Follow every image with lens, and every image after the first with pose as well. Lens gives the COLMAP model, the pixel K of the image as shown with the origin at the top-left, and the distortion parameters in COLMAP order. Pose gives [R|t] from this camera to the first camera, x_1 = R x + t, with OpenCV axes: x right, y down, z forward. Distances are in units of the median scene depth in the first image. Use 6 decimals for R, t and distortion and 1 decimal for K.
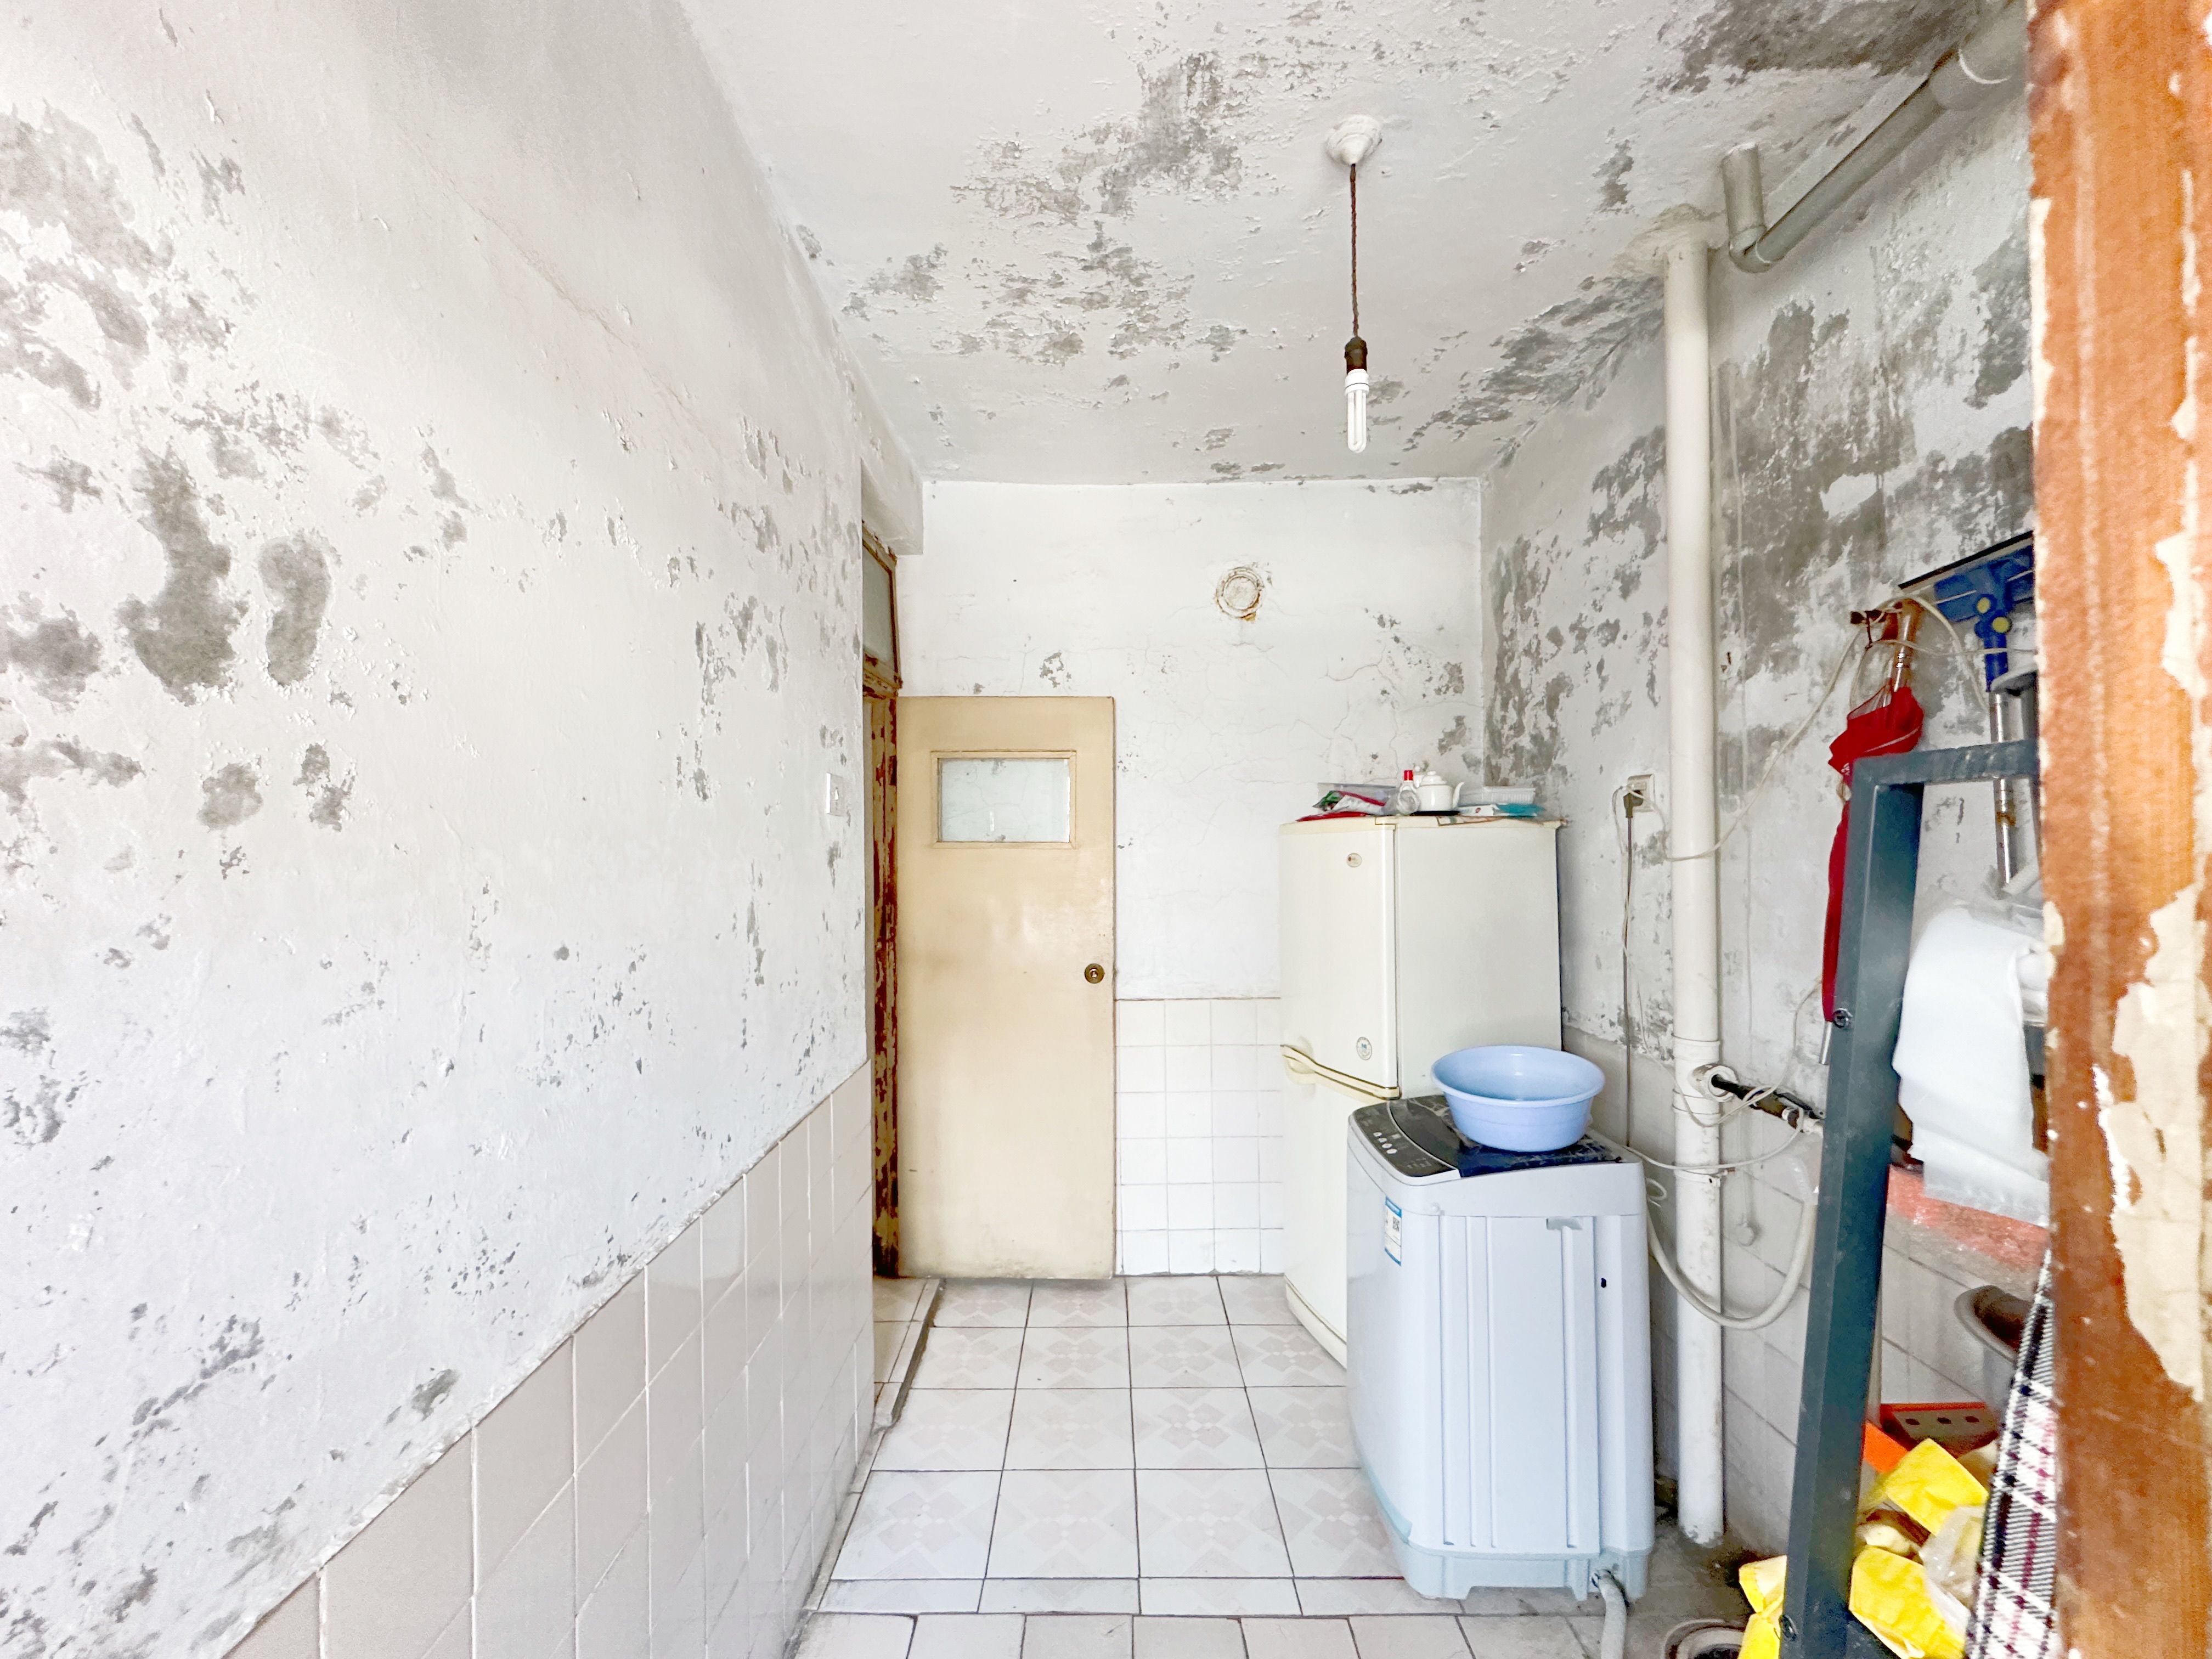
lens RADIAL K [[876.1, 0, 1112.7], [0, 876.1, 832.8], [0, 0, 1]] dist [0.001321, -0.000636]
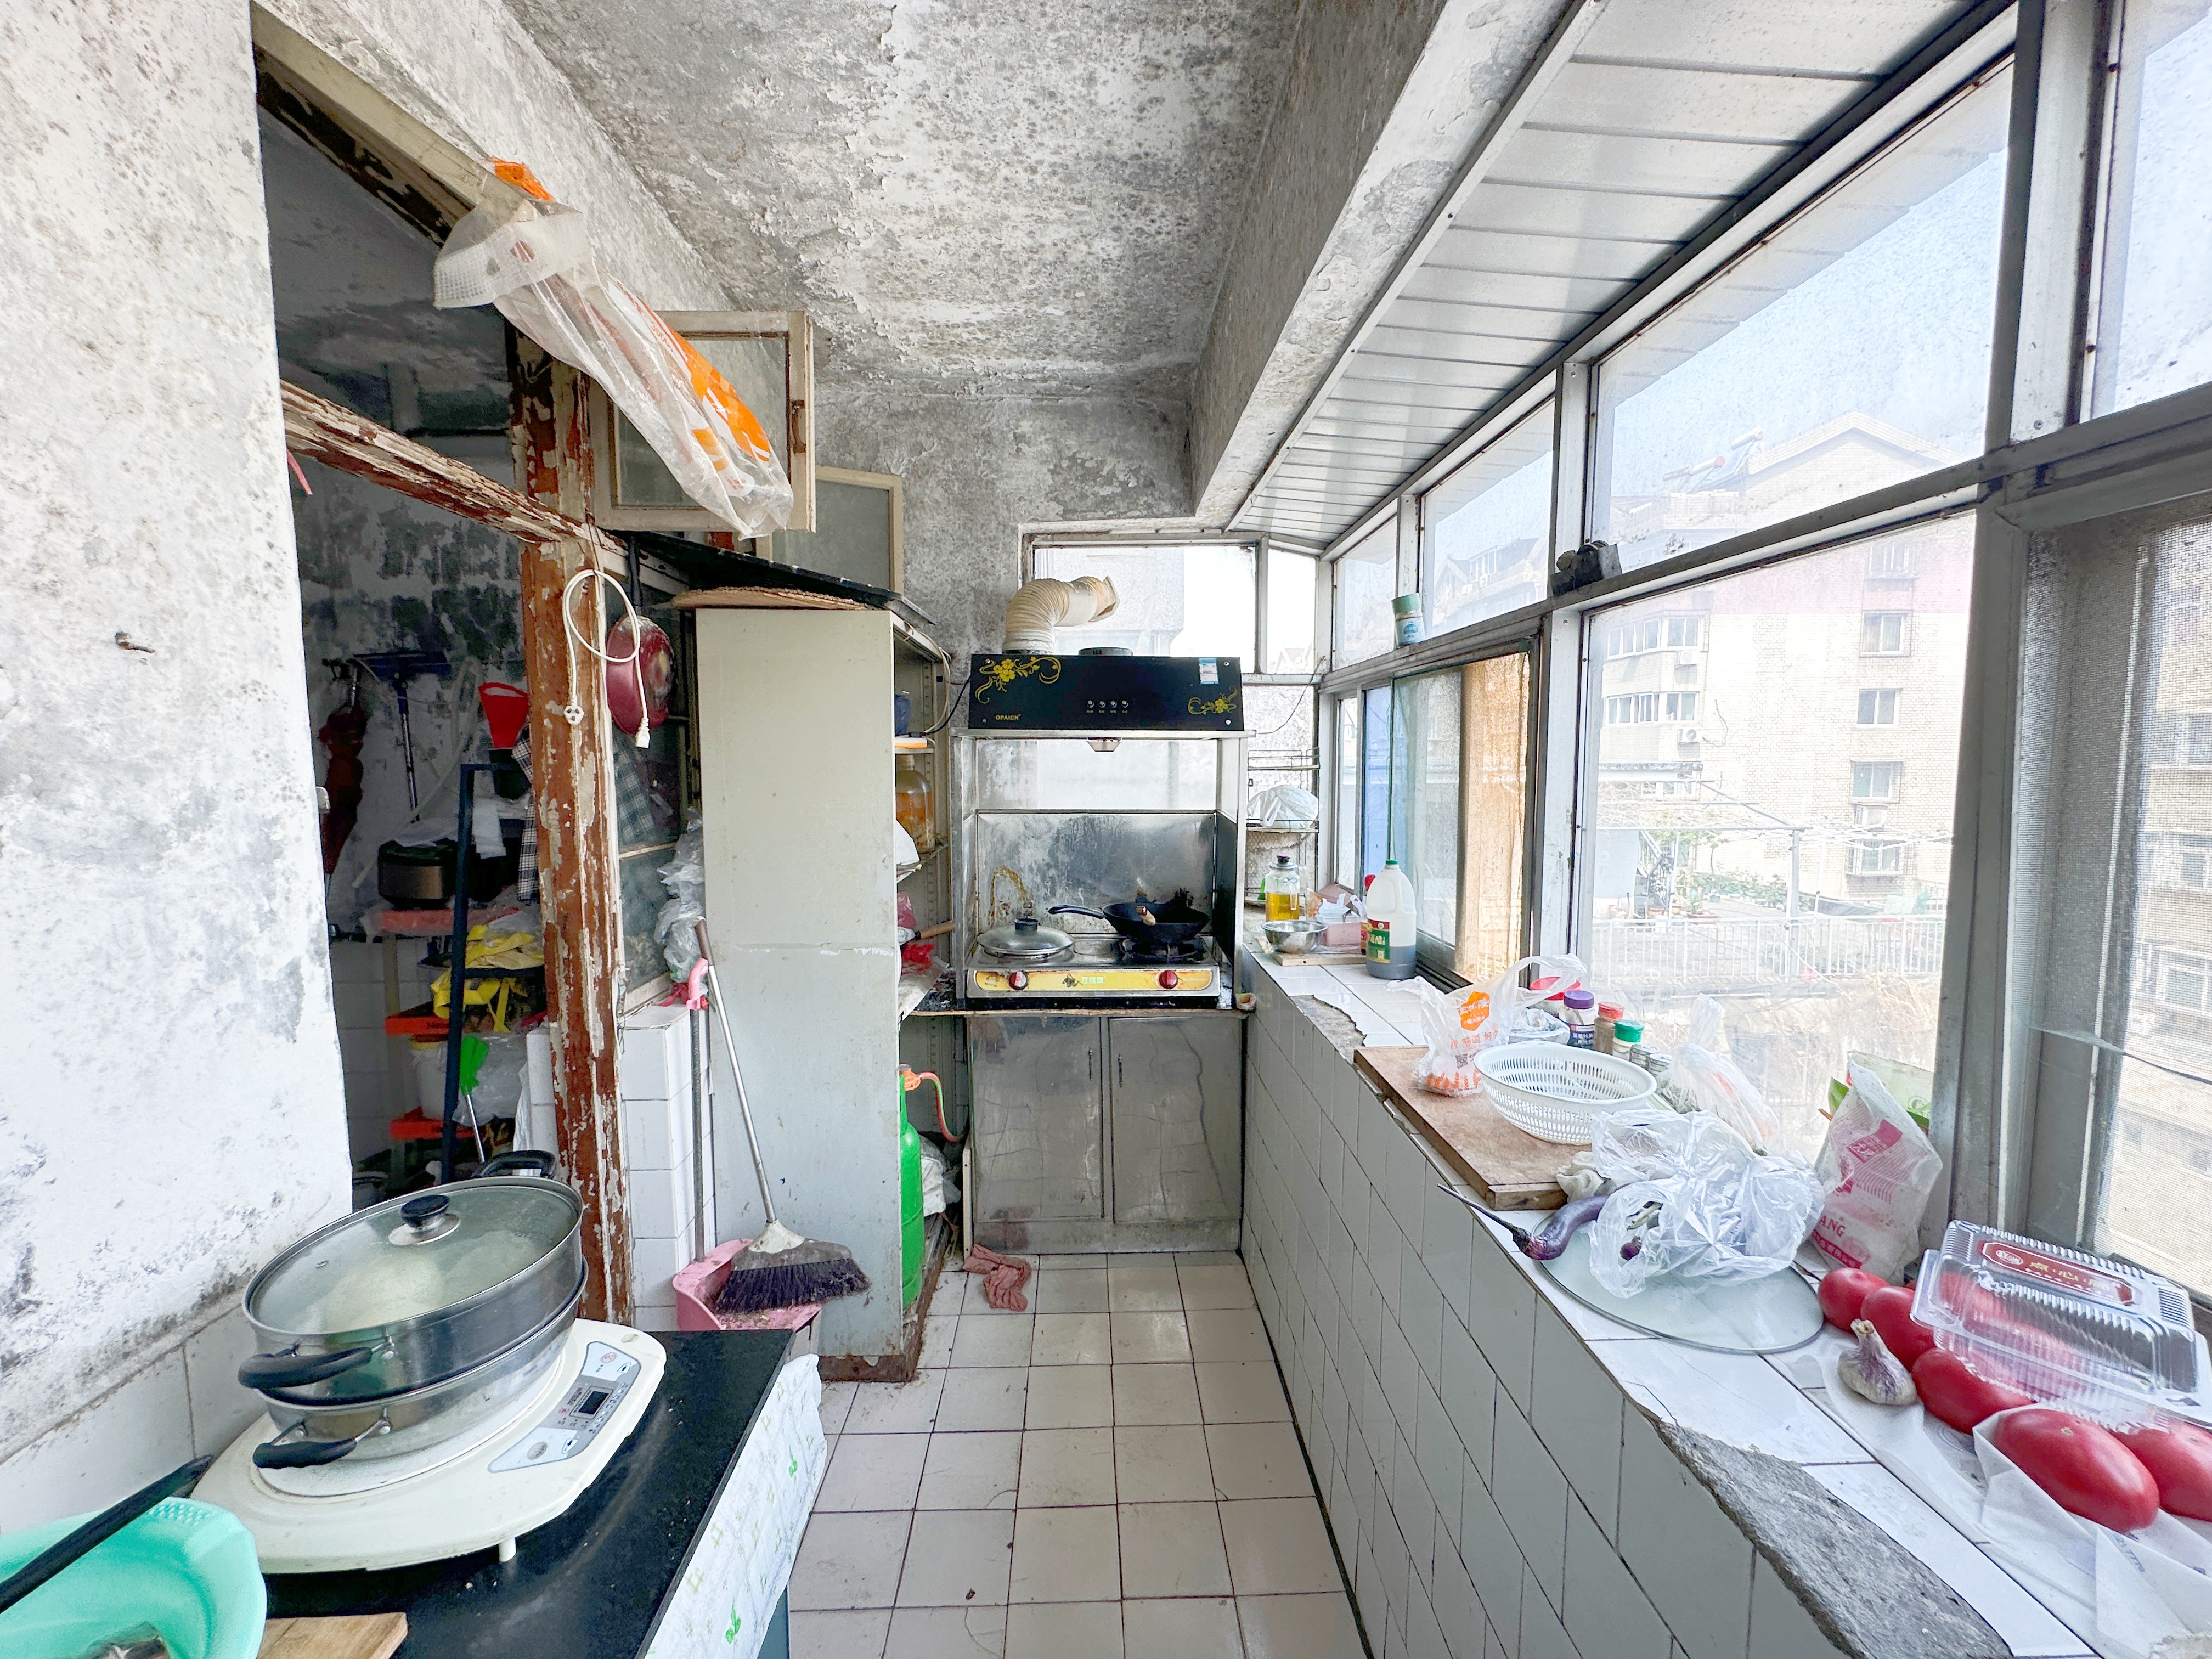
lens RADIAL K [[876.1, 0, 1100.2], [0, 876.1, 829.7], [0, 0, 1]] dist [0.001321, -0.000636]
pose [[-0.014711, -0.074198, 0.997135, -1.110781], [-0.002140, 0.997243, 0.074175, -0.027246], [-0.999889, -0.001043, -0.014829, -0.661260]]
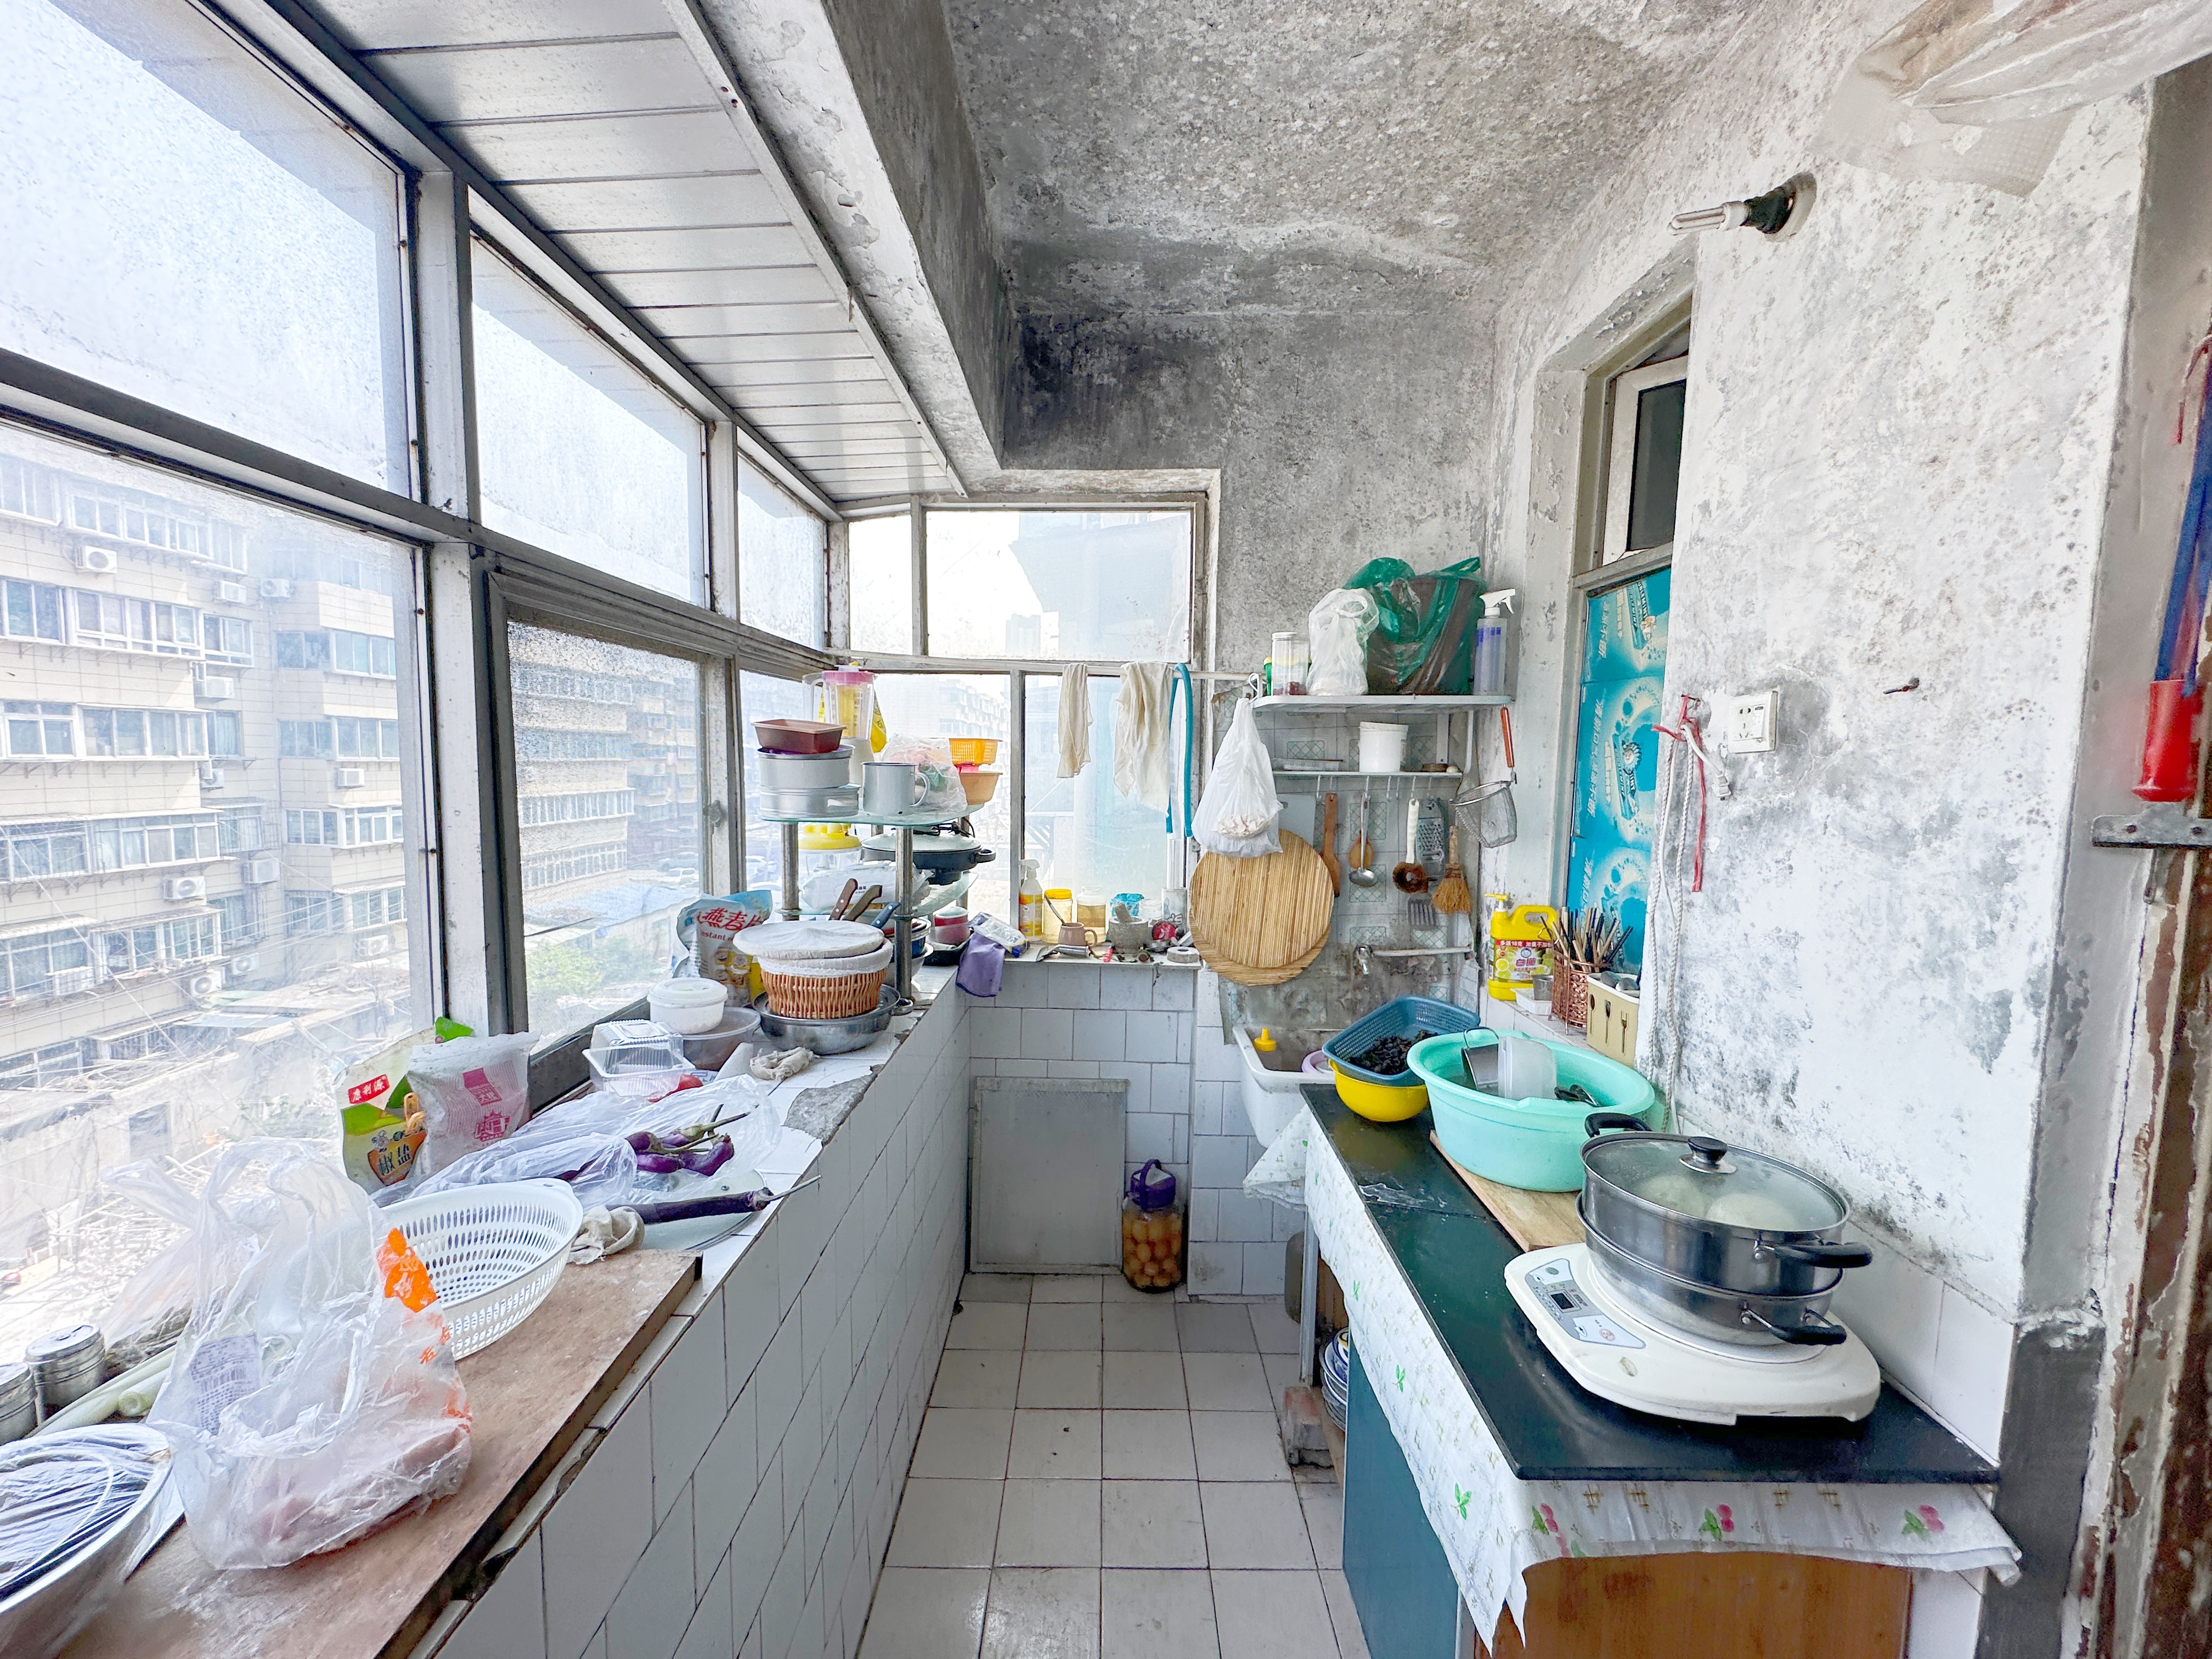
lens RADIAL K [[876.1, 0, 1104.1], [0, 876.1, 829.8], [0, 0, 1]] dist [0.001321, -0.000636]
pose [[-0.018908, 0.092797, -0.995505, 2.550320], [-0.009346, 0.995624, 0.092986, -0.080511], [0.999778, 0.011062, -0.017958, -0.761995]]
